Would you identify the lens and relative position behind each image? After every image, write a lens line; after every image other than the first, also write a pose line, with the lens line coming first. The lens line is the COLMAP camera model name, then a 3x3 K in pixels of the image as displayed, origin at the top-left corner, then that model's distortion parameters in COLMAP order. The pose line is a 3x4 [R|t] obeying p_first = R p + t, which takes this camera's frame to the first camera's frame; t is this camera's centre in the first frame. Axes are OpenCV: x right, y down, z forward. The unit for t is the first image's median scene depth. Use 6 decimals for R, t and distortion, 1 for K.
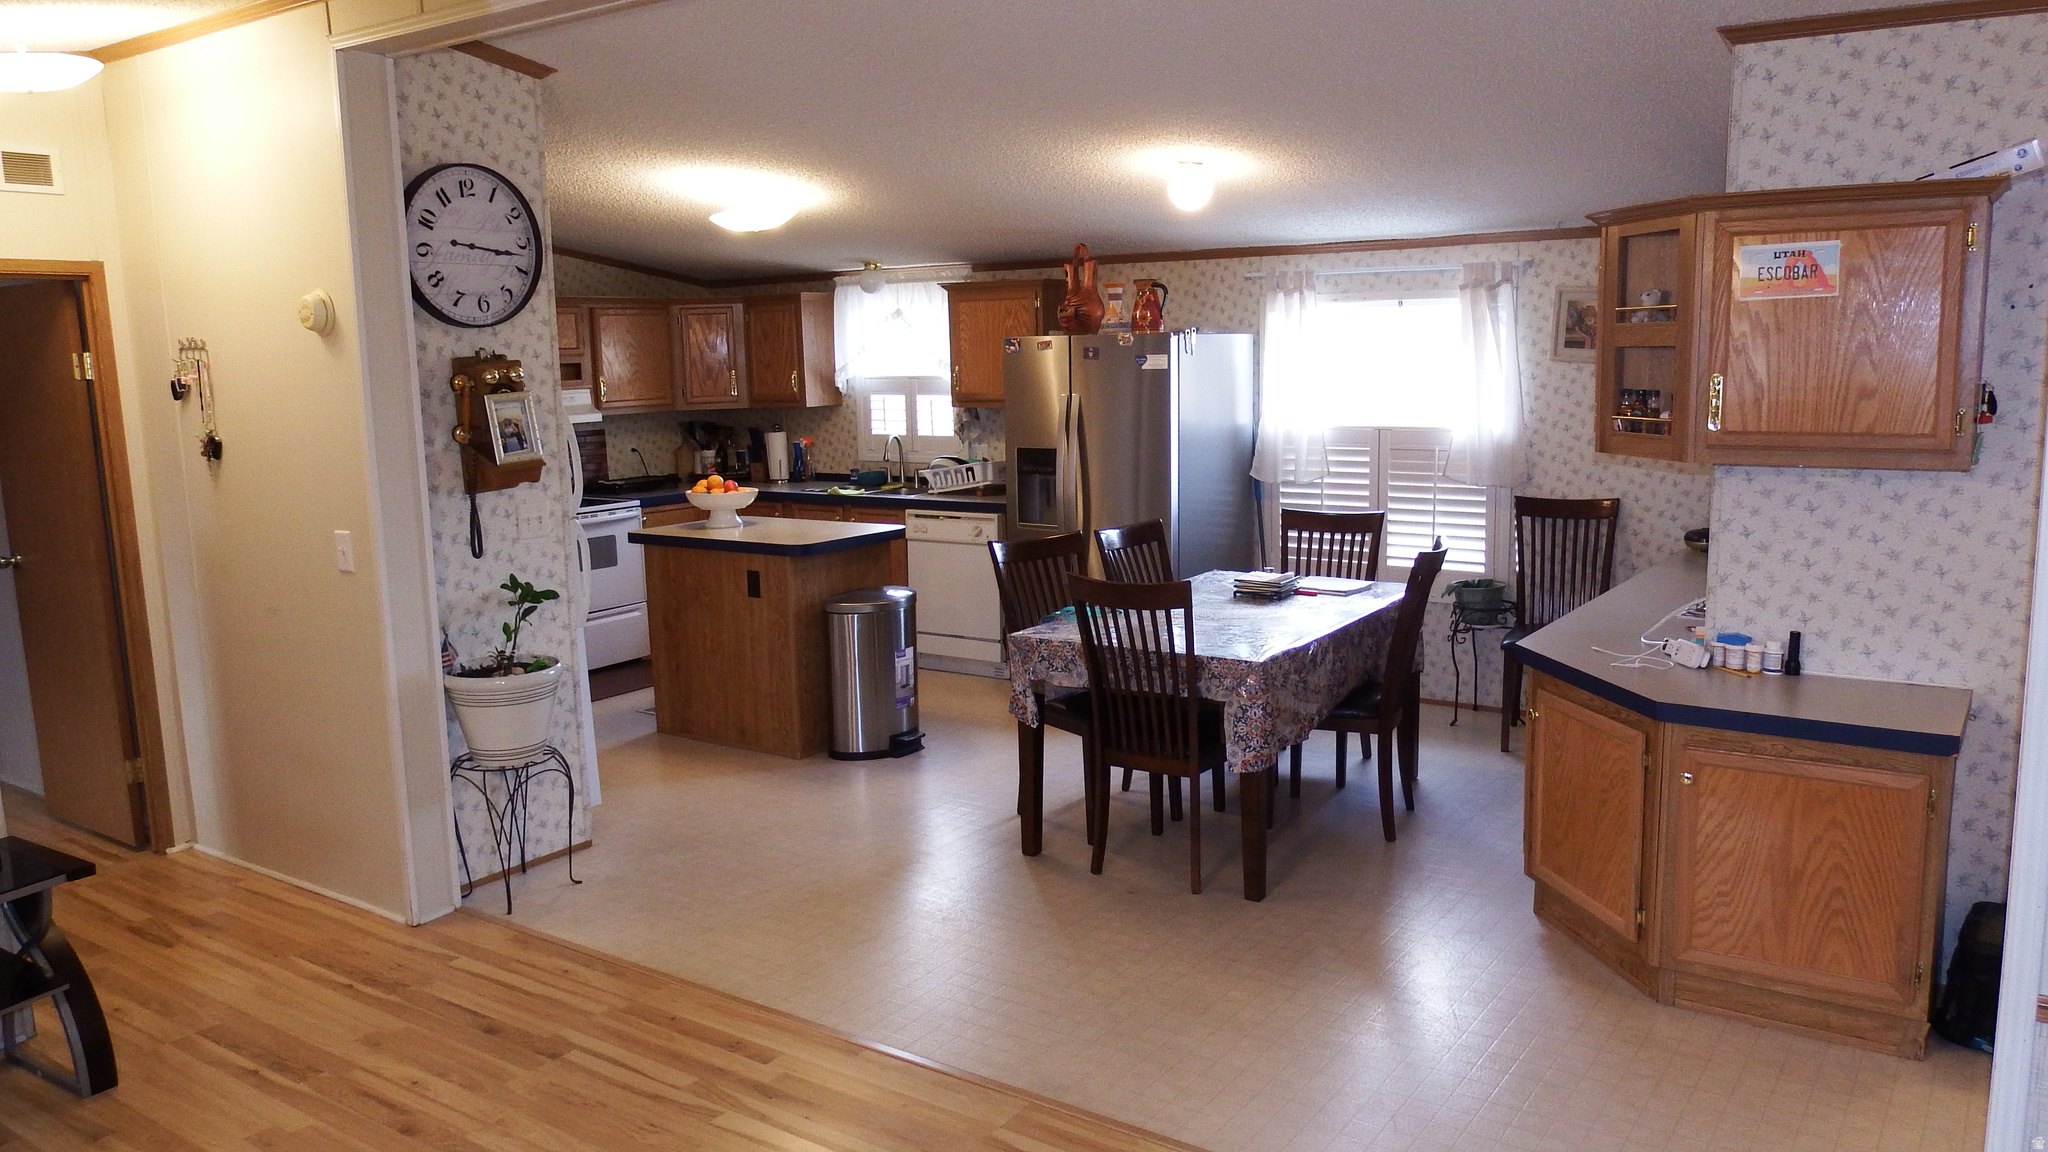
lens RADIAL K [[1485.7, 0, 1041.8], [0, 1485.7, 570.7], [0, 0, 1]] dist [-0.009603, 0.003361]
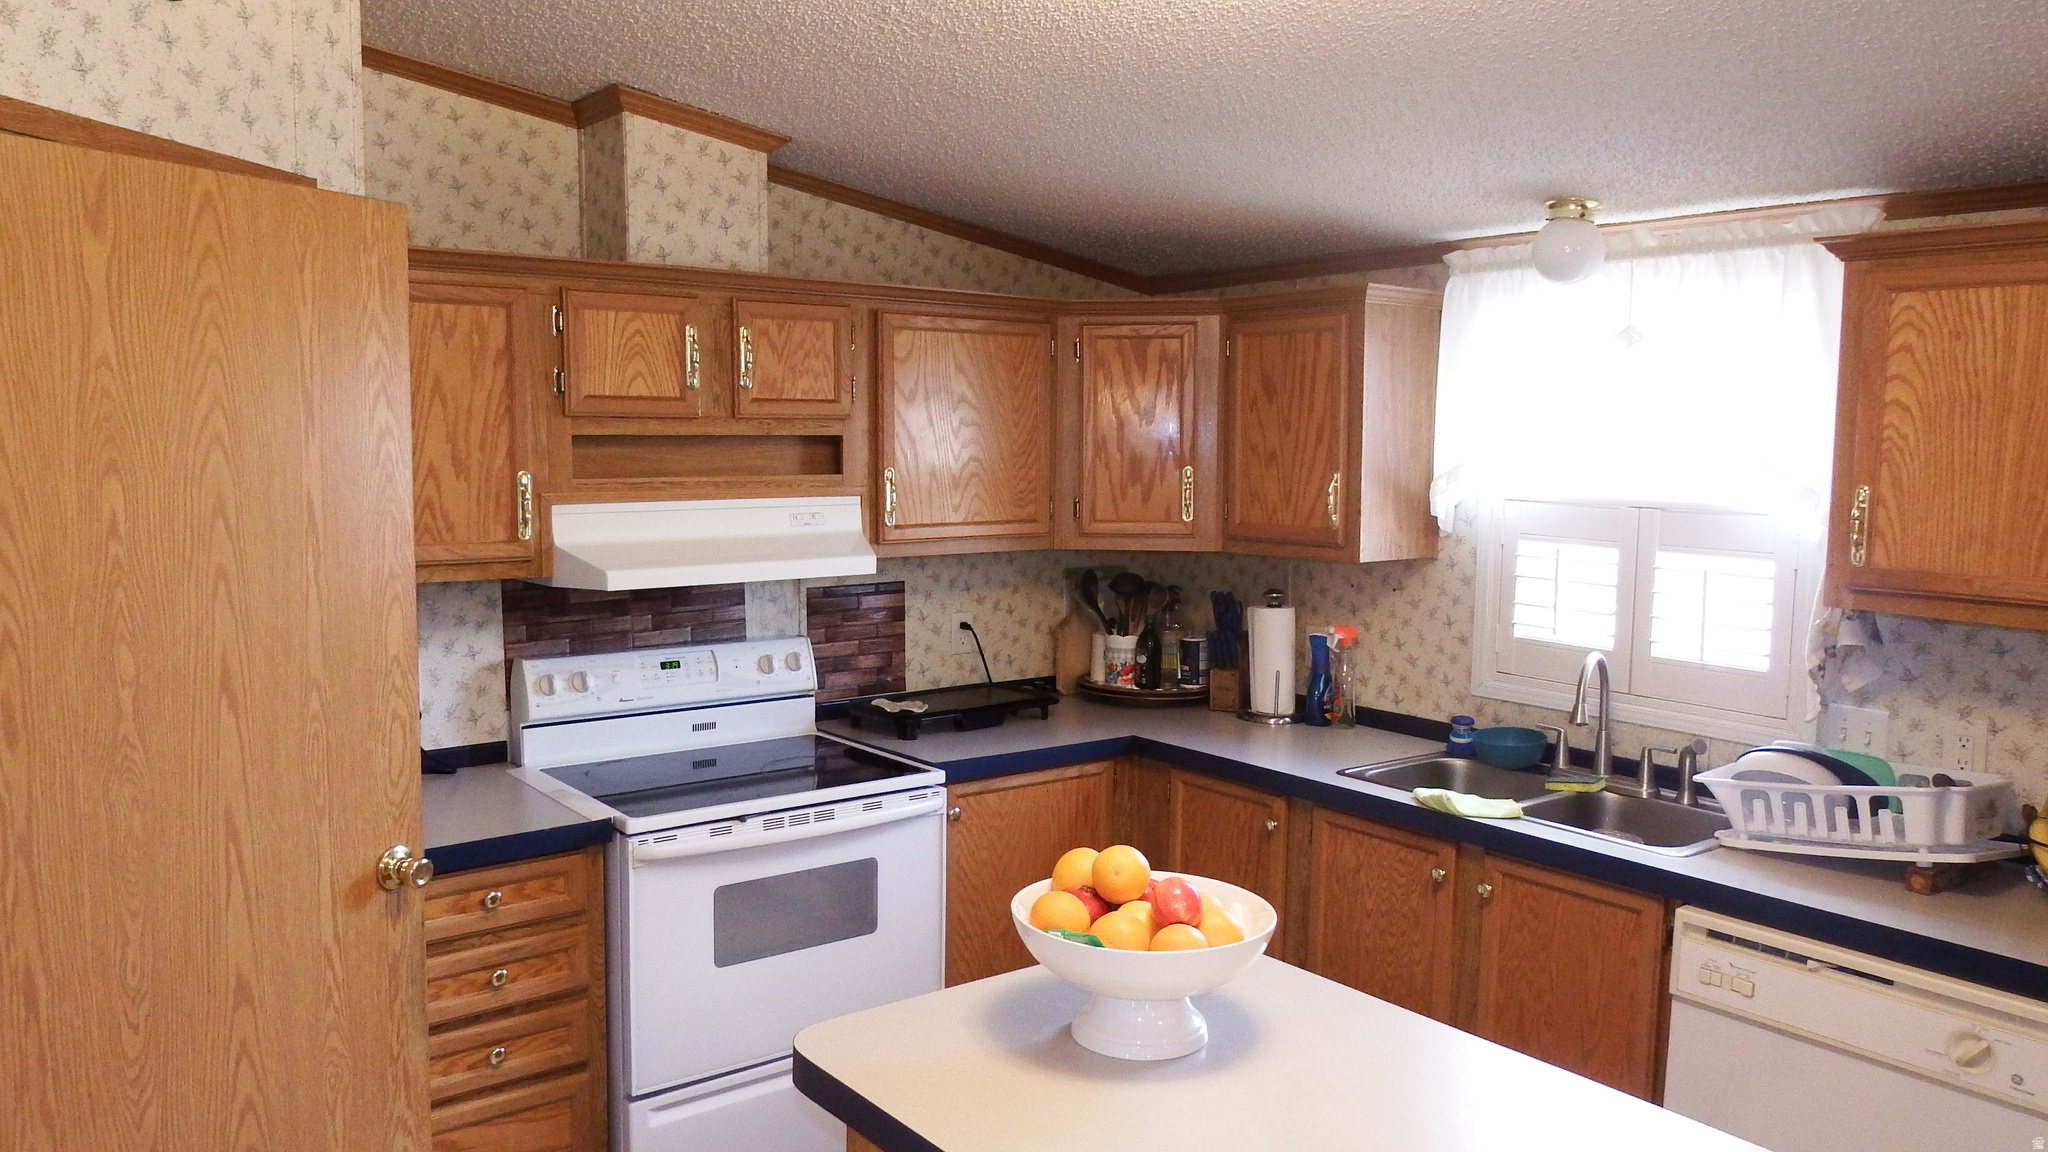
lens RADIAL K [[1488.7, 0, 1020.0], [0, 1488.7, 584.2], [0, 0, 1]] dist [-0.009805, -0.003313]
pose [[0.952487, 0.064429, -0.297687, -0.128814], [-0.078887, 0.996204, -0.036797, -0.084350], [0.294186, 0.058532, 0.953954, 0.598953]]
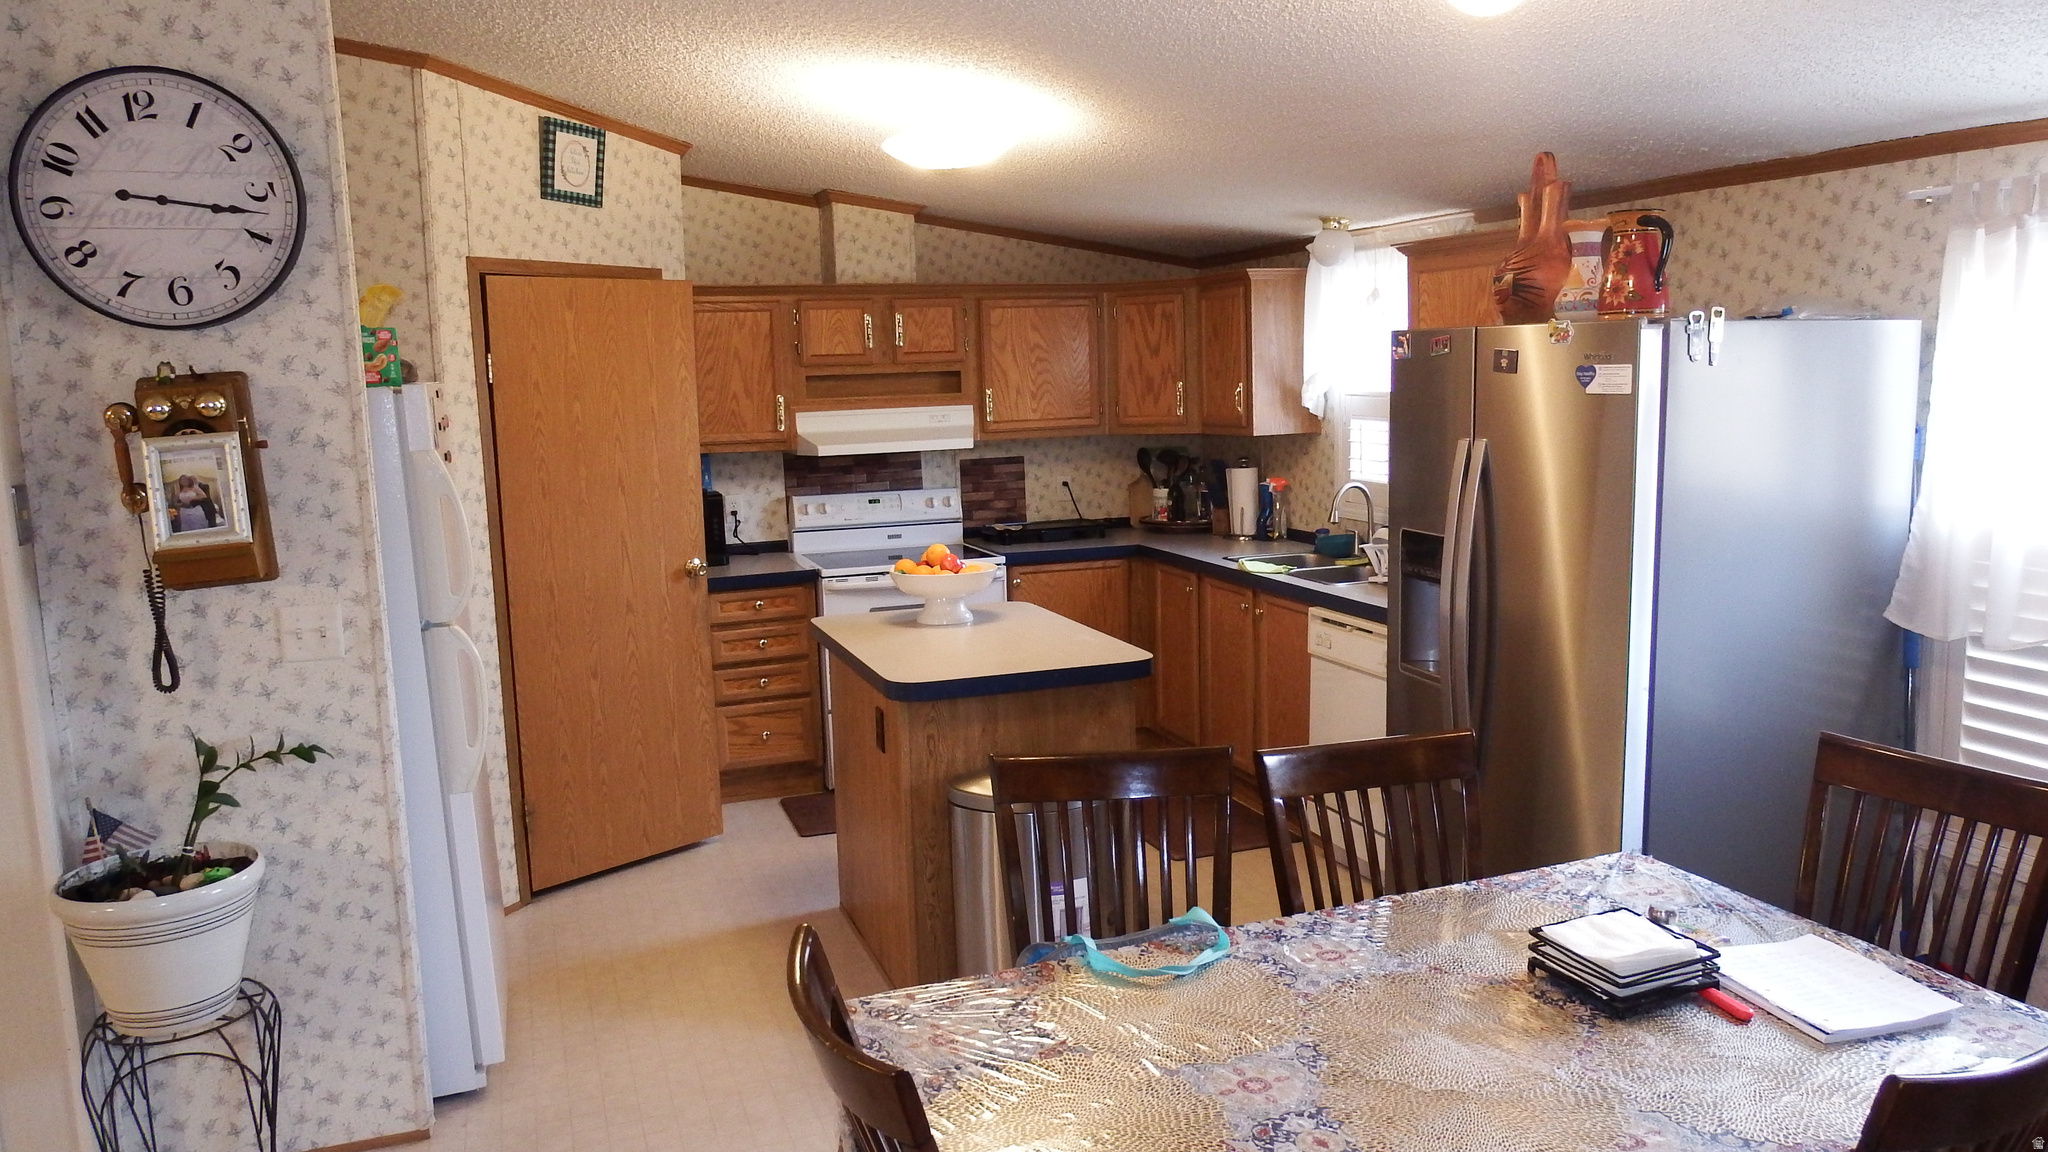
lens RADIAL K [[1485.7, 0, 1041.8], [0, 1485.7, 570.7], [0, 0, 1]] dist [-0.009603, 0.003361]
pose [[0.818620, 0.080305, -0.568694, 0.162599], [-0.078314, 0.996536, 0.027989, -0.061595], [0.568971, 0.021624, 0.822073, 0.394898]]
